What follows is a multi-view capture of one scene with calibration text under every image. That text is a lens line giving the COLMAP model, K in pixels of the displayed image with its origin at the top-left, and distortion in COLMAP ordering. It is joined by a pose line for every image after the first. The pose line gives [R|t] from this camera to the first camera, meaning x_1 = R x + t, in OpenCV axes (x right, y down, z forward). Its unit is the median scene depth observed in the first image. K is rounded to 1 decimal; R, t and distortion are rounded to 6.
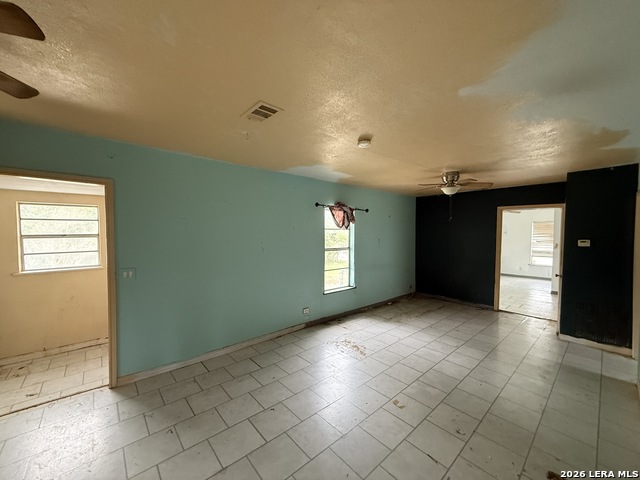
lens RADIAL K [[254.6, 0, 318.1], [0, 254.6, 239.7], [0, 0, 1]] dist [0.000799, -0.000393]
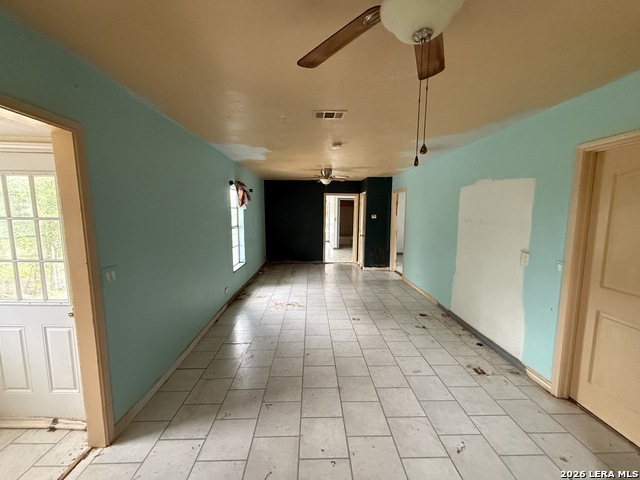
lens RADIAL K [[254.6, 0, 316.6], [0, 254.6, 240.3], [0, 0, 1]] dist [0.000799, -0.000393]
pose [[0.640564, -0.090233, 0.762585, -0.657161], [0.022953, 0.994878, 0.098439, -0.006906], [-0.767561, -0.045553, 0.639355, 0.121084]]
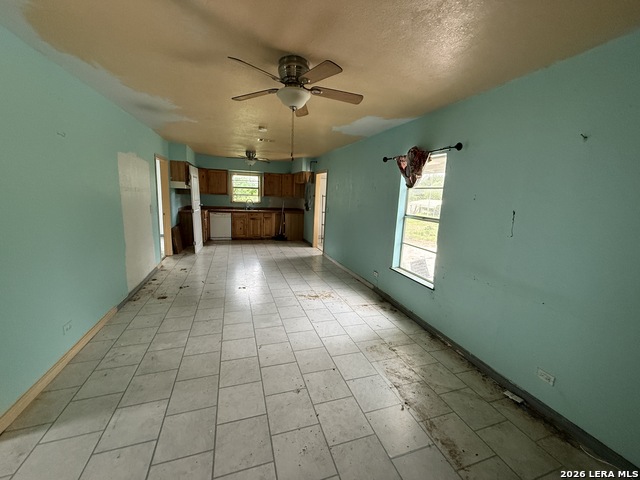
lens RADIAL K [[254.6, 0, 320.9], [0, 254.6, 239.3], [0, 0, 1]] dist [0.000799, -0.000393]
pose [[-0.381219, 0.139518, -0.913896, 1.055511], [-0.071806, 0.981092, 0.179729, -0.013283], [0.921692, 0.134139, -0.363993, 1.334920]]
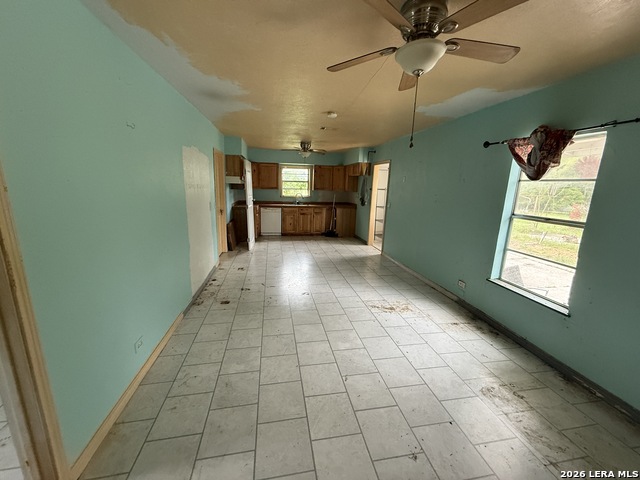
lens RADIAL K [[254.6, 0, 320.6], [0, 254.6, 239.3], [0, 0, 1]] dist [0.000799, -0.000393]
pose [[-0.507005, 0.159805, -0.847000, 0.988986], [-0.058253, 0.974064, 0.218647, -0.013967], [0.859972, 0.160195, -0.484546, 1.148365]]
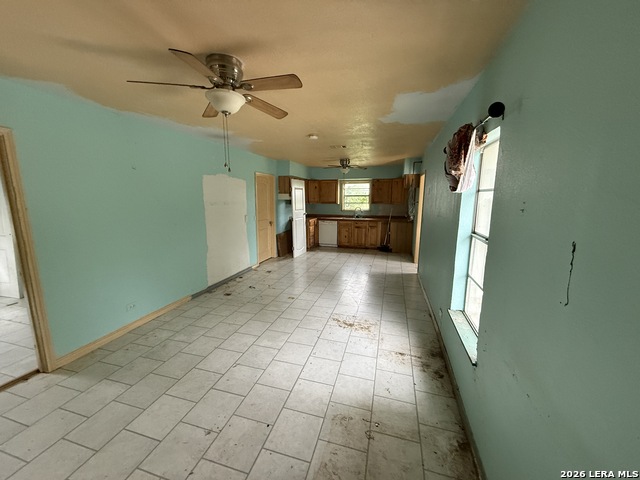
lens RADIAL K [[254.6, 0, 320.1], [0, 254.6, 239.8], [0, 0, 1]] dist [0.000799, -0.000393]
pose [[-0.838988, 0.083570, -0.537694, 0.674496], [-0.023586, 0.981623, 0.189369, -0.044548], [0.543638, 0.171560, -0.821599, 1.580085]]
